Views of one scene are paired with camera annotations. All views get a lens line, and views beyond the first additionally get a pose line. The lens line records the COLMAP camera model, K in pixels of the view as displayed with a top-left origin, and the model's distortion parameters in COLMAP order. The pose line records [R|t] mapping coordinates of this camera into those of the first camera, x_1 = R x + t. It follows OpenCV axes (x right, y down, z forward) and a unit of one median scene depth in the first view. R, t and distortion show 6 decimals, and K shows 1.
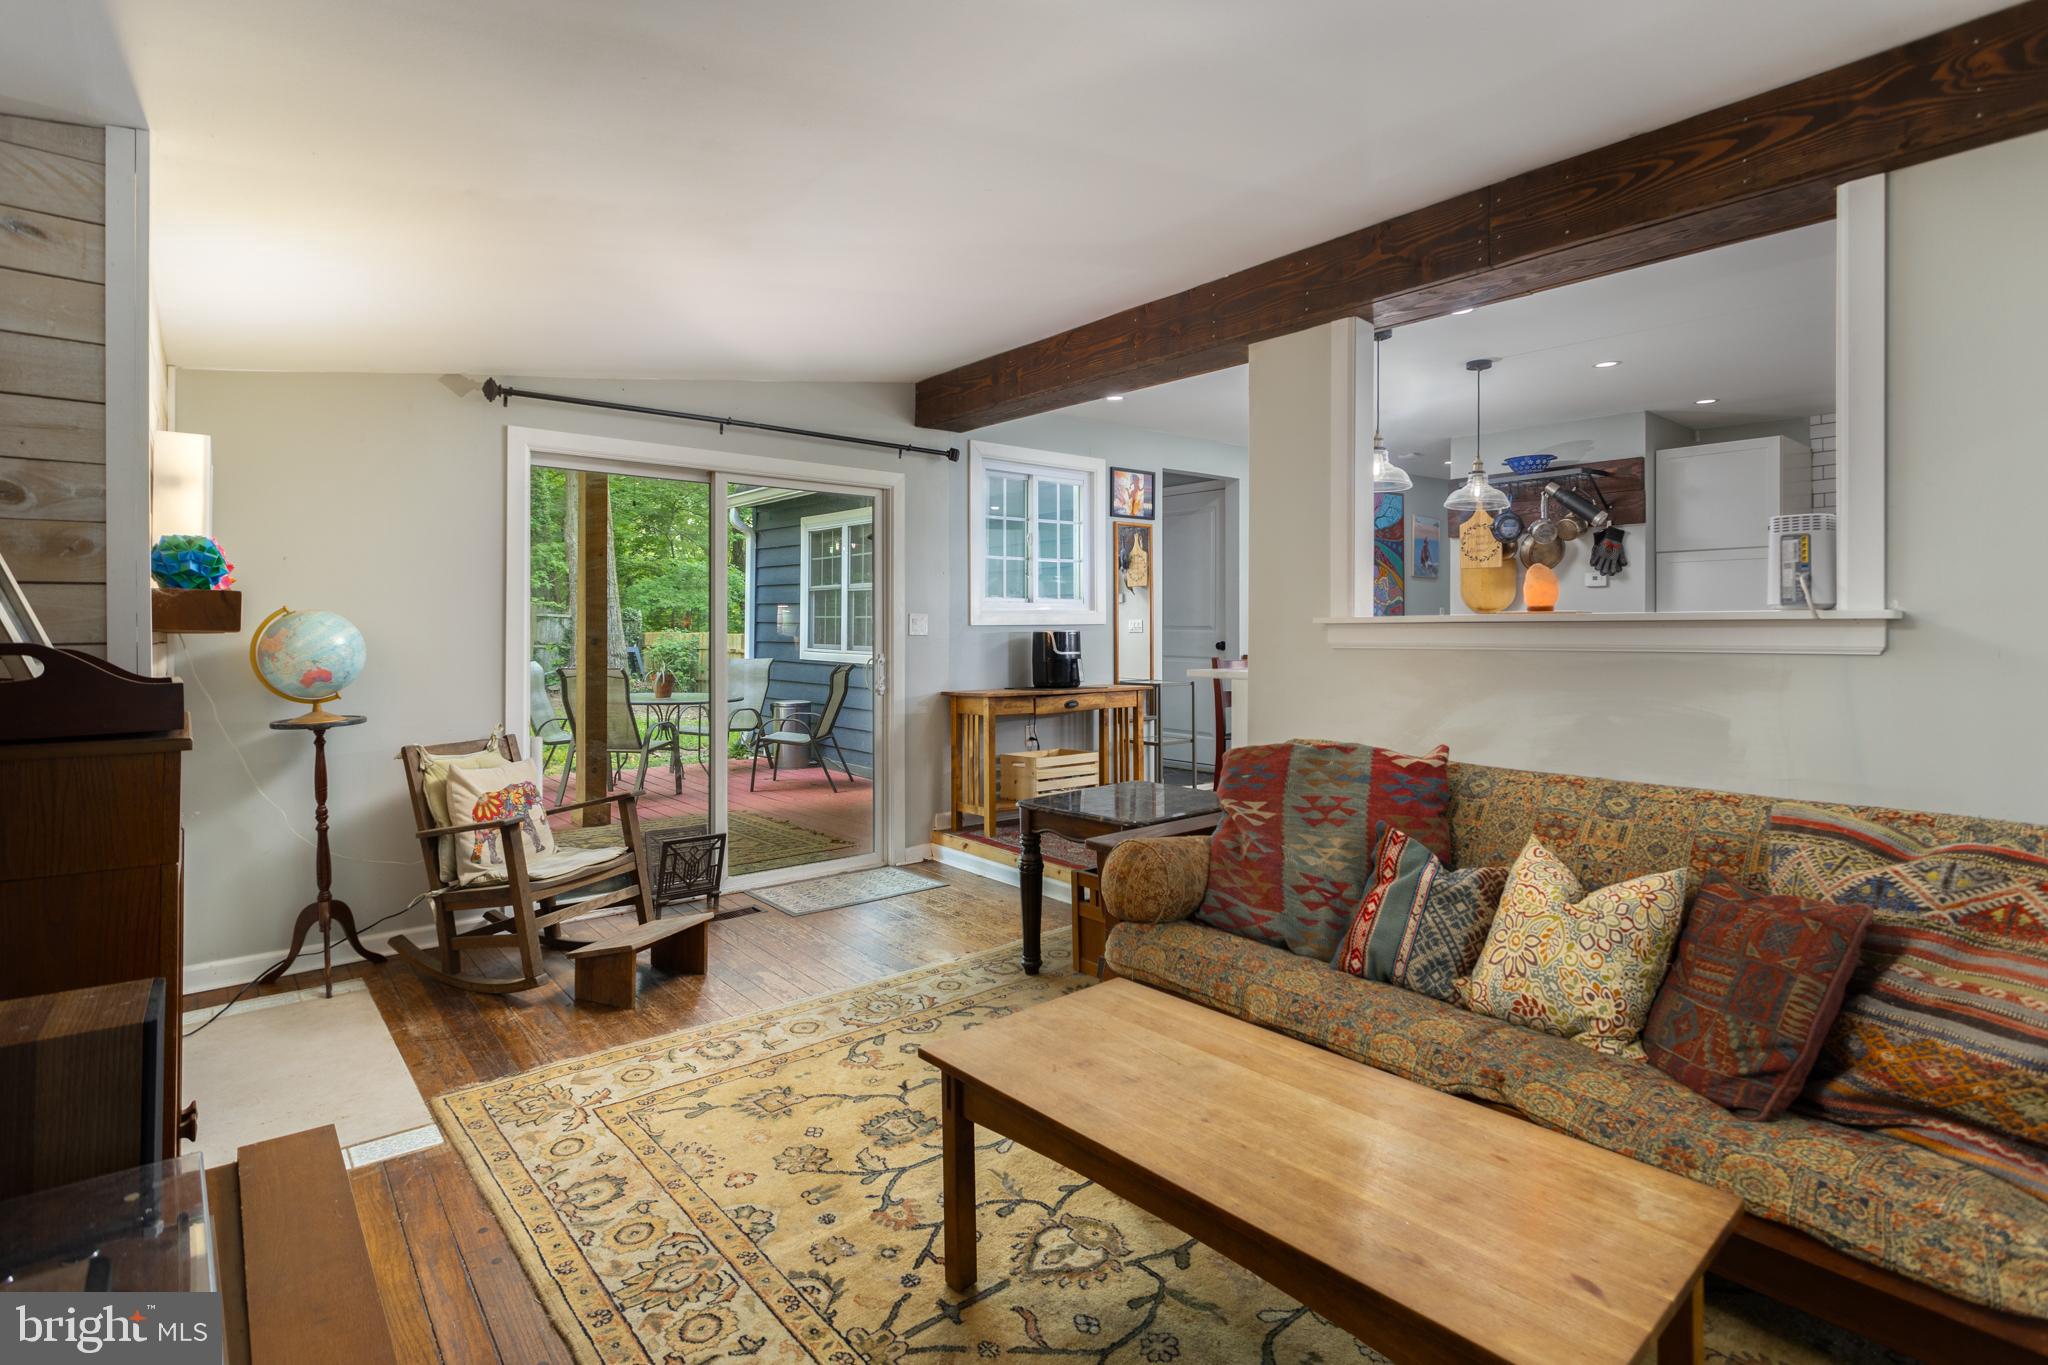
lens RADIAL K [[1024.4, 0, 1030.8], [0, 1024.4, 624.9], [0, 0, 1]] dist [0.002127, 0.000263]
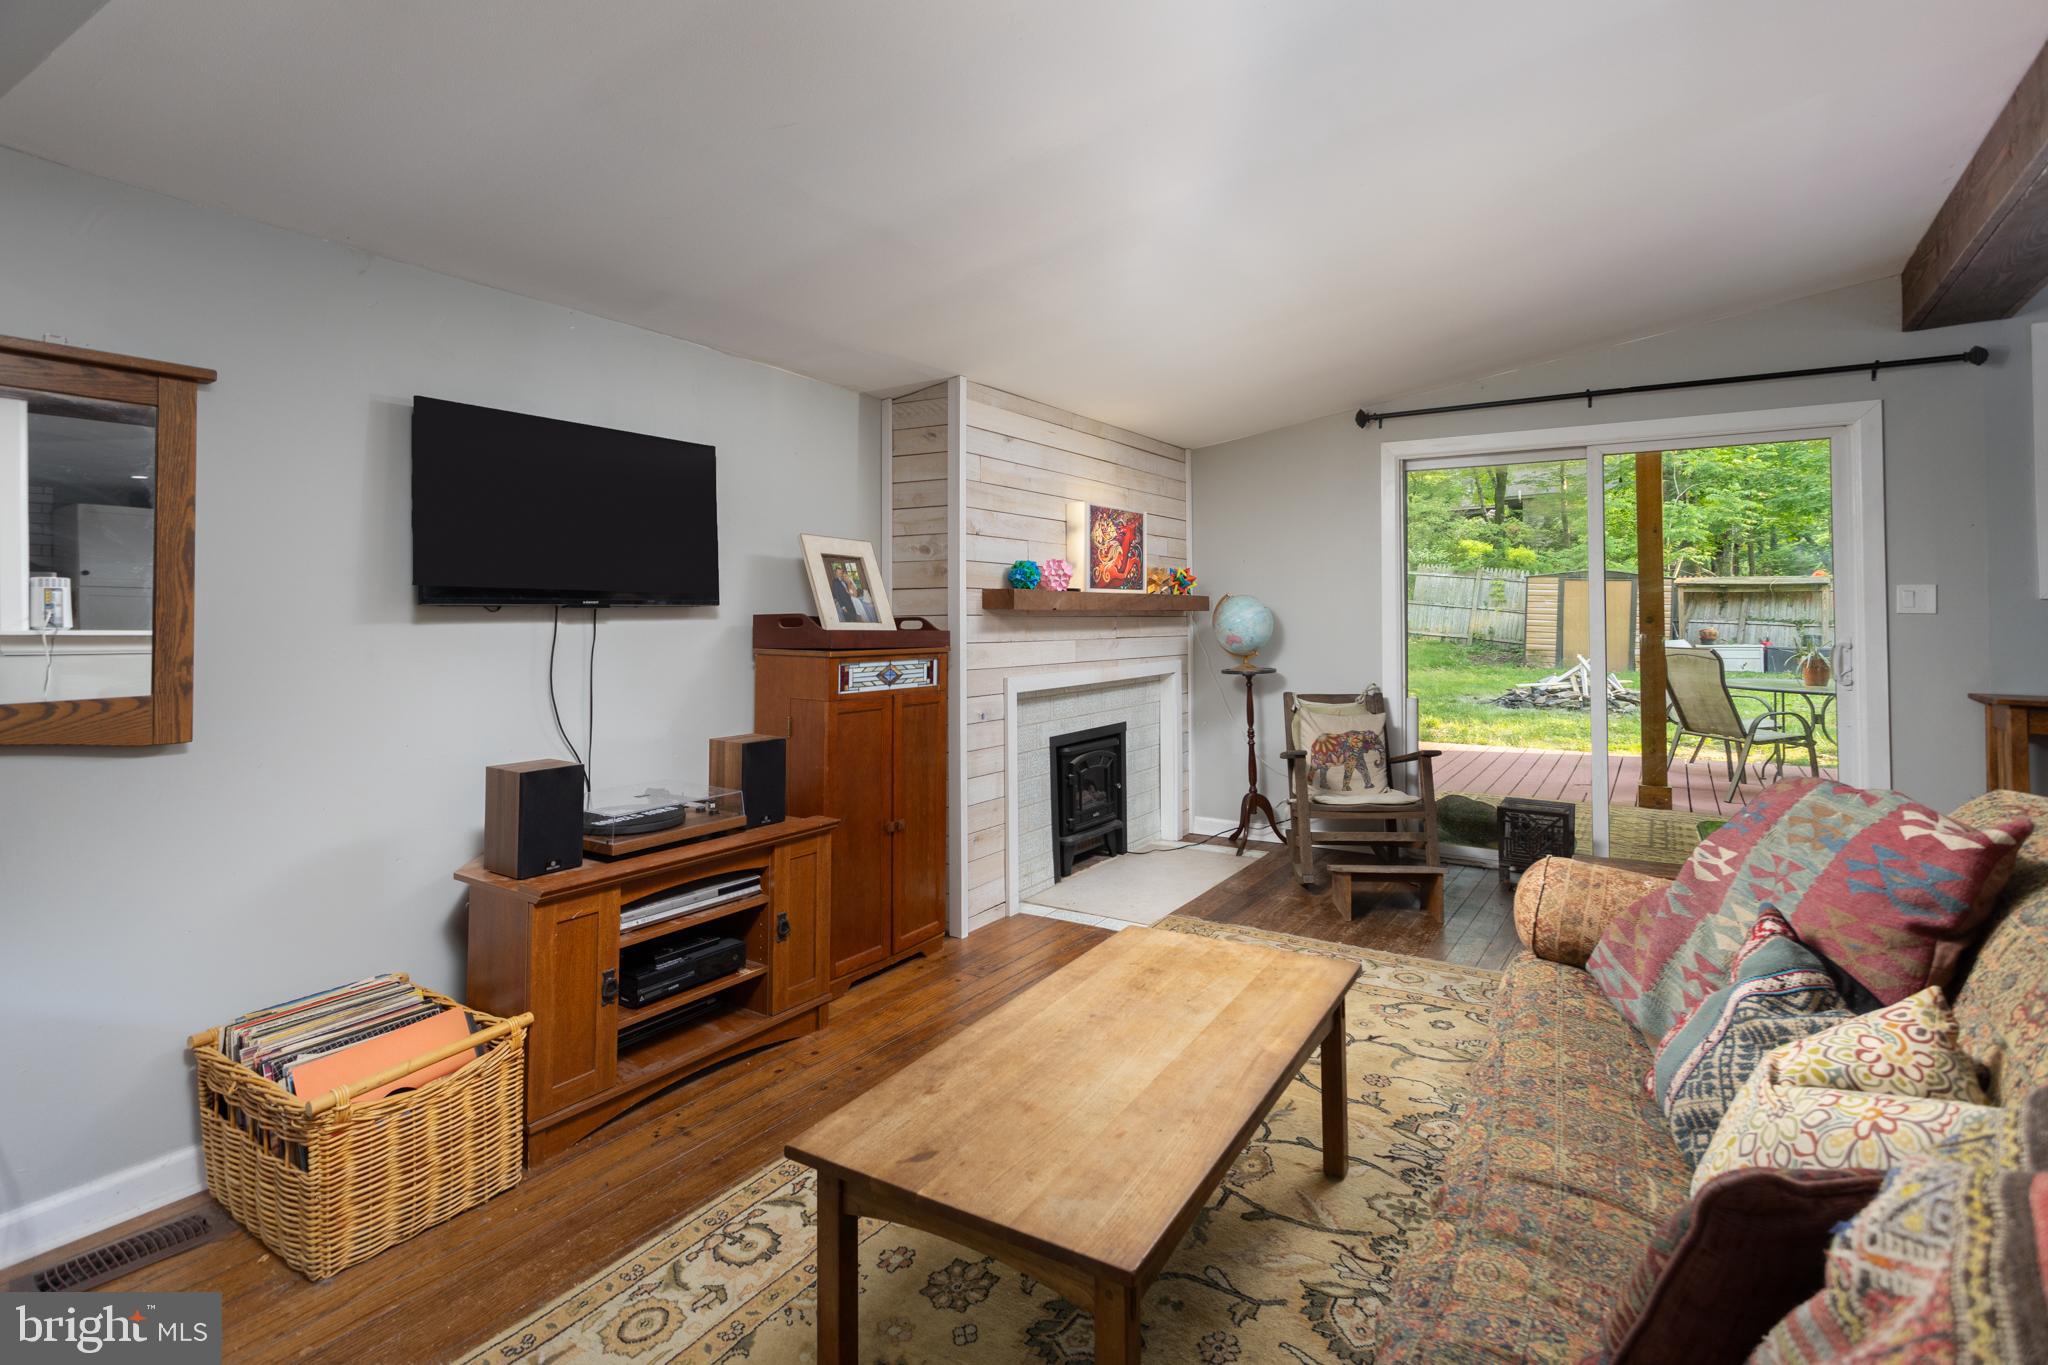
lens RADIAL K [[994.3, 0, 1020.1], [0, 994.3, 592.0], [0, 0, 1]] dist [0.012508, 0.000216]
pose [[0.291181, -0.017893, -0.956500, 0.443493], [0.006728, 0.999839, -0.016656, 0.001689], [0.956644, -0.001585, 0.291255, 0.201457]]
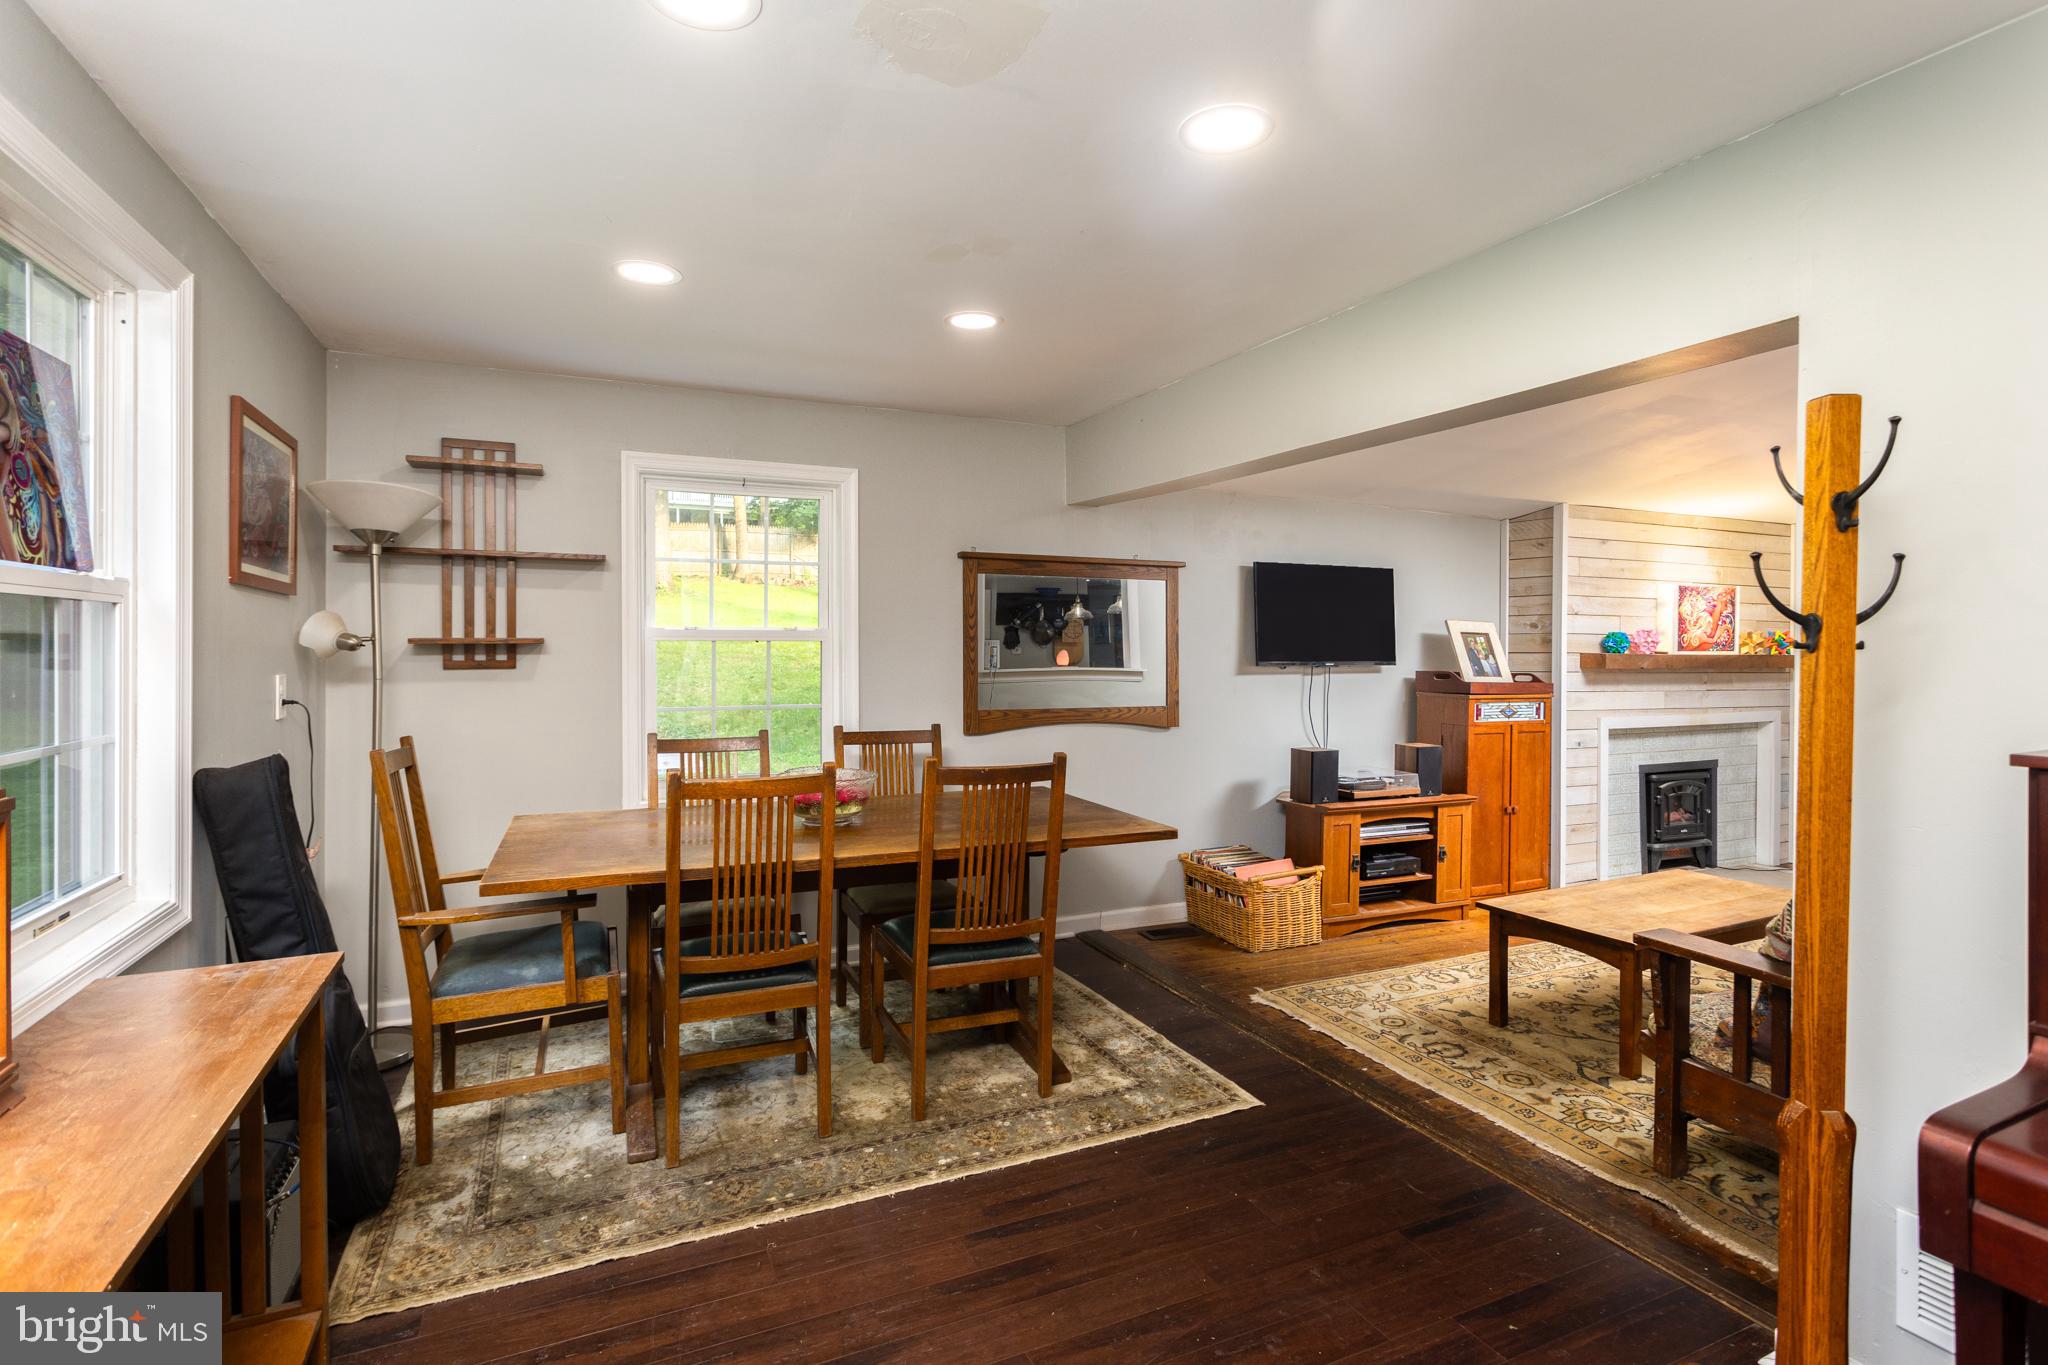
lens RADIAL K [[983.1, 0, 1022.1], [0, 983.1, 658.8], [0, 0, 1]] dist [-0.003623, 0.000239]
pose [[-0.265387, 0.009343, -0.964097, 0.915247], [0.001007, 0.999955, 0.009413, -0.019962], [0.964142, 0.001527, -0.265384, 0.090004]]
